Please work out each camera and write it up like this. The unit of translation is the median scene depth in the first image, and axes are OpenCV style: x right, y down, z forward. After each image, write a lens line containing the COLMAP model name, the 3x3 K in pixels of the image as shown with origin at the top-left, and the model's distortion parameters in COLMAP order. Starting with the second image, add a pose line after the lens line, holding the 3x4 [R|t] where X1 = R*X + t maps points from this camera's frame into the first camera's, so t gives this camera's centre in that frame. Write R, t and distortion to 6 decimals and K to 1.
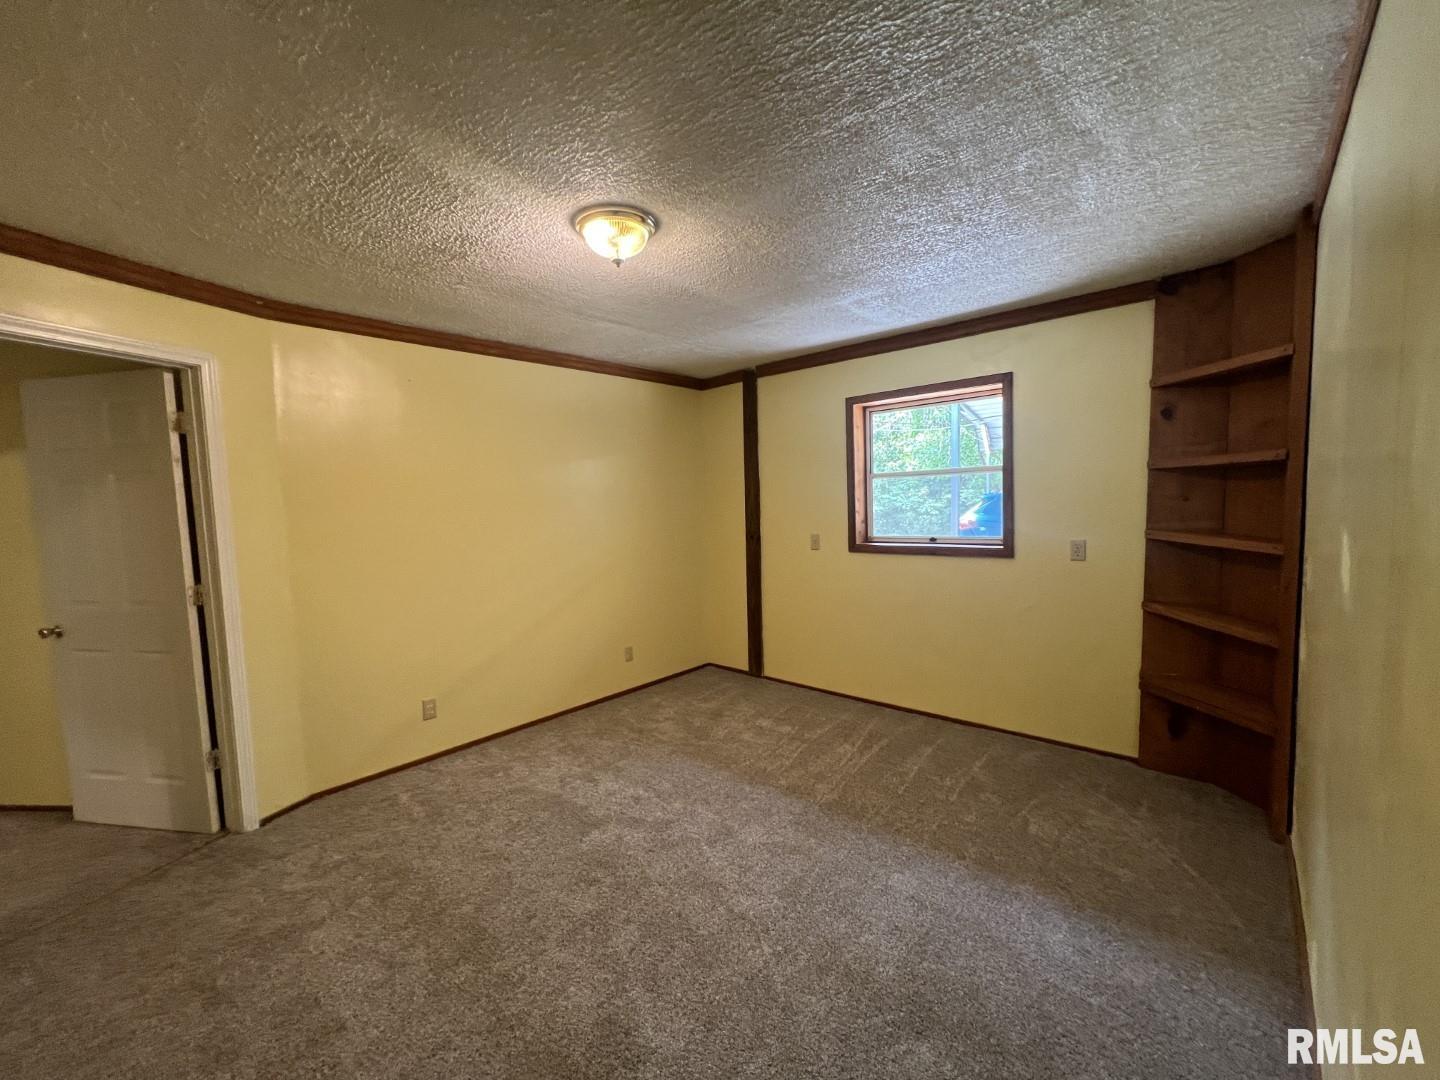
lens RADIAL K [[576.2, 0, 719.2], [0, 576.2, 540.5], [0, 0, 1]] dist [-0.000867, 0.000561]
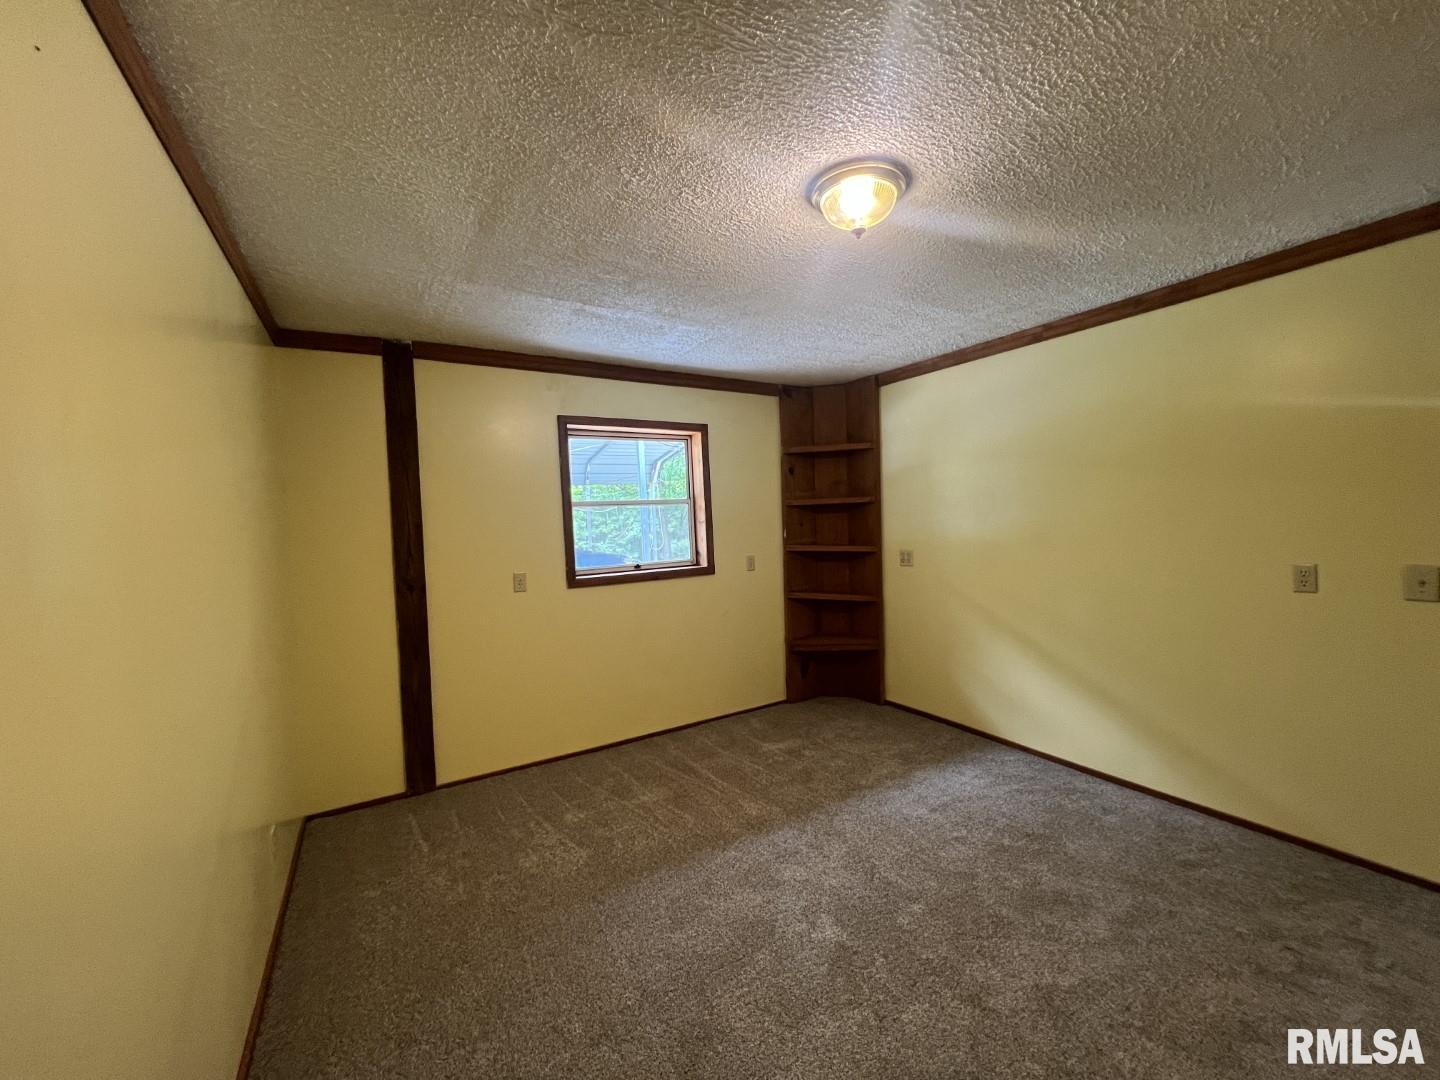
lens RADIAL K [[576.2, 0, 719.2], [0, 576.2, 540.5], [0, 0, 1]] dist [-0.000867, 0.000561]
pose [[0.296007, -0.011349, 0.955118, -0.659465], [0.097797, 0.995035, -0.018485, -0.016876], [-0.950166, 0.098879, 0.295647, 0.615359]]
